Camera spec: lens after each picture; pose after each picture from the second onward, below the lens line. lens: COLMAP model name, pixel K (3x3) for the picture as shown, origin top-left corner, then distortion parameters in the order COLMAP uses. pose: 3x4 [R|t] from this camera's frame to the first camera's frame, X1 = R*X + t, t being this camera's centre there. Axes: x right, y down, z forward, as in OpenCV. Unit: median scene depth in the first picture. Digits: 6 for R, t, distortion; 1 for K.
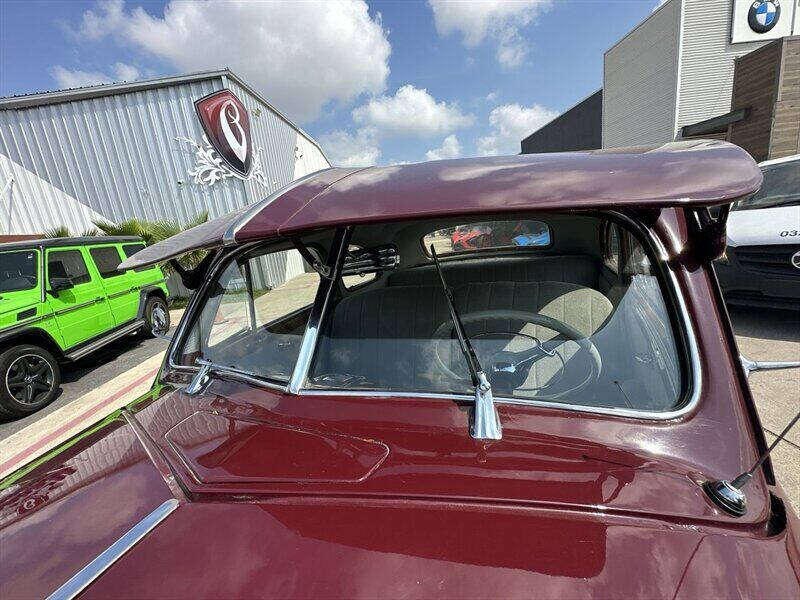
lens RADIAL K [[320.1, 0, 399.8], [0, 320.1, 300.3], [0, 0, 1]] dist [-0.000281, -0.001675]
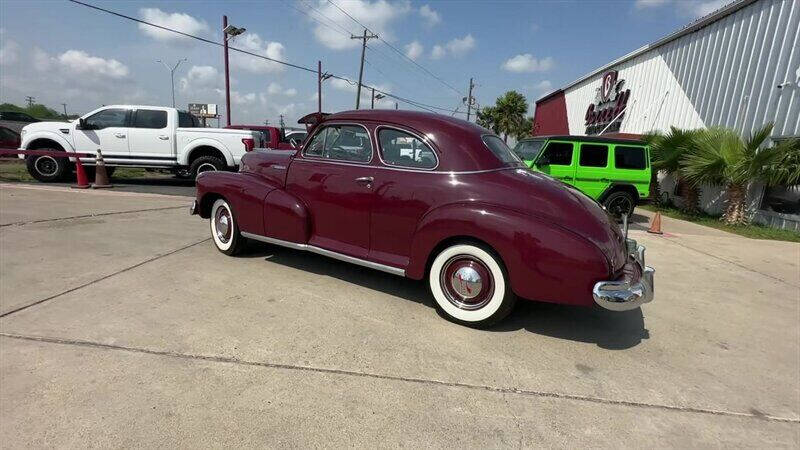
lens RADIAL K [[373.0, 0, 400.5], [0, 373.0, 222.5], [0, 0, 1]] dist [-0.004517, 0.002710]
pose [[-0.125219, 0.289768, -0.948870, 0.466014], [-0.277199, 0.908092, 0.313896, -0.076571], [0.952618, 0.302331, -0.033387, 0.200592]]
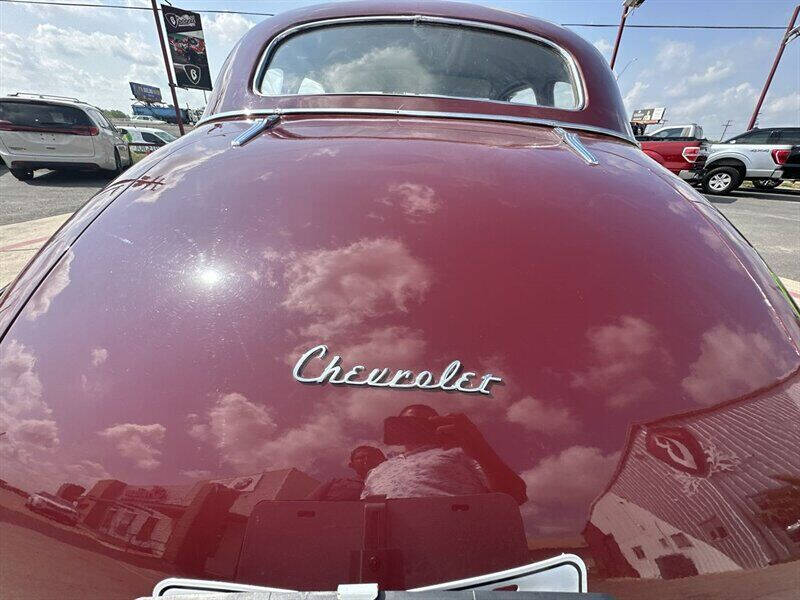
lens RADIAL K [[320.1, 0, 395.6], [0, 320.1, 299.0], [0, 0, 1]] dist [-0.000281, -0.001675]
pose [[-0.936204, 0.229101, -0.266525, 0.121408], [-0.003145, 0.752850, 0.658184, -0.064560], [0.351444, 0.617033, -0.704101, 0.385435]]
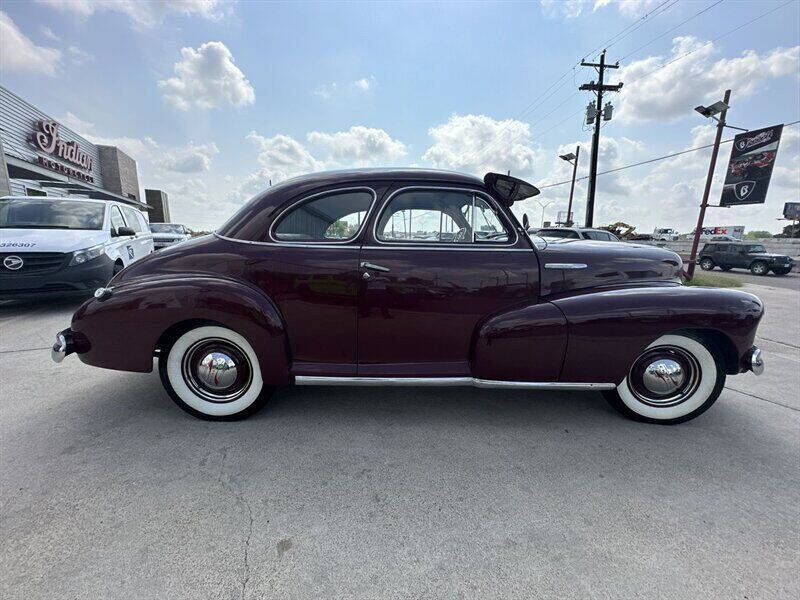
lens RADIAL K [[320.1, 0, 401.7], [0, 320.1, 302.0], [0, 0, 1]] dist [-0.000281, -0.001675]
pose [[-0.403397, -0.049742, 0.913672, -0.260954], [0.242458, 0.957019, 0.159150, 0.004546], [-0.882318, 0.285728, -0.373998, 0.287041]]
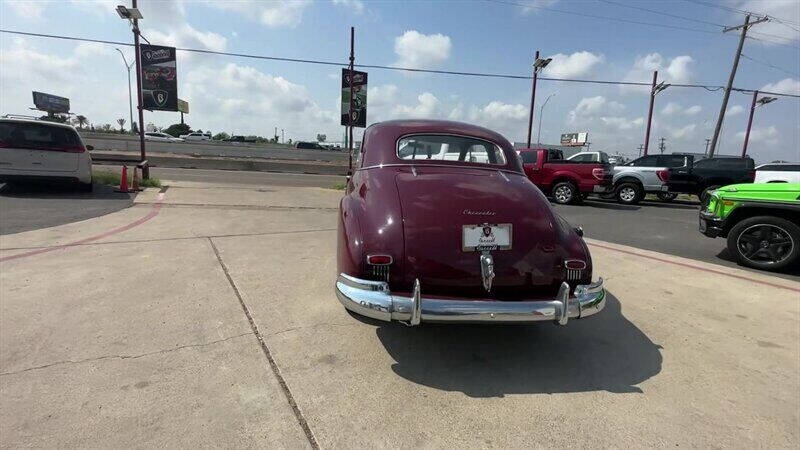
lens RADIAL K [[373.0, 0, 396.8], [0, 373.0, 222.2], [0, 0, 1]] dist [-0.004517, 0.002710]
pose [[-0.869480, 0.156566, -0.468499, 0.289314], [-0.059844, 0.908068, 0.414526, -0.133718], [0.490330, 0.388459, -0.780178, 0.544721]]
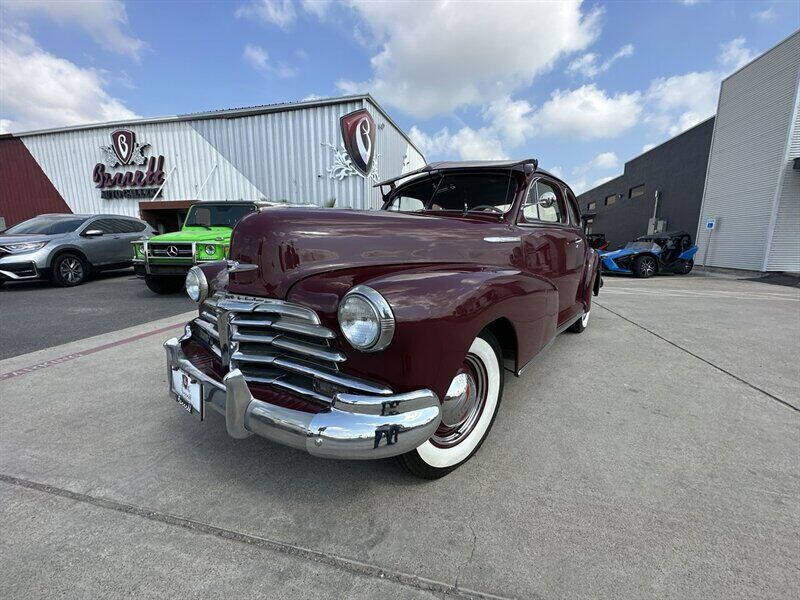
lens RADIAL K [[320.1, 0, 399.1], [0, 320.1, 300.8], [0, 0, 1]] dist [-0.000281, -0.001675]
pose [[0.957323, 0.166720, -0.236089, 0.035290], [-0.173240, 0.984855, -0.006997, 0.098816], [0.231347, 0.047598, 0.971706, -0.202371]]
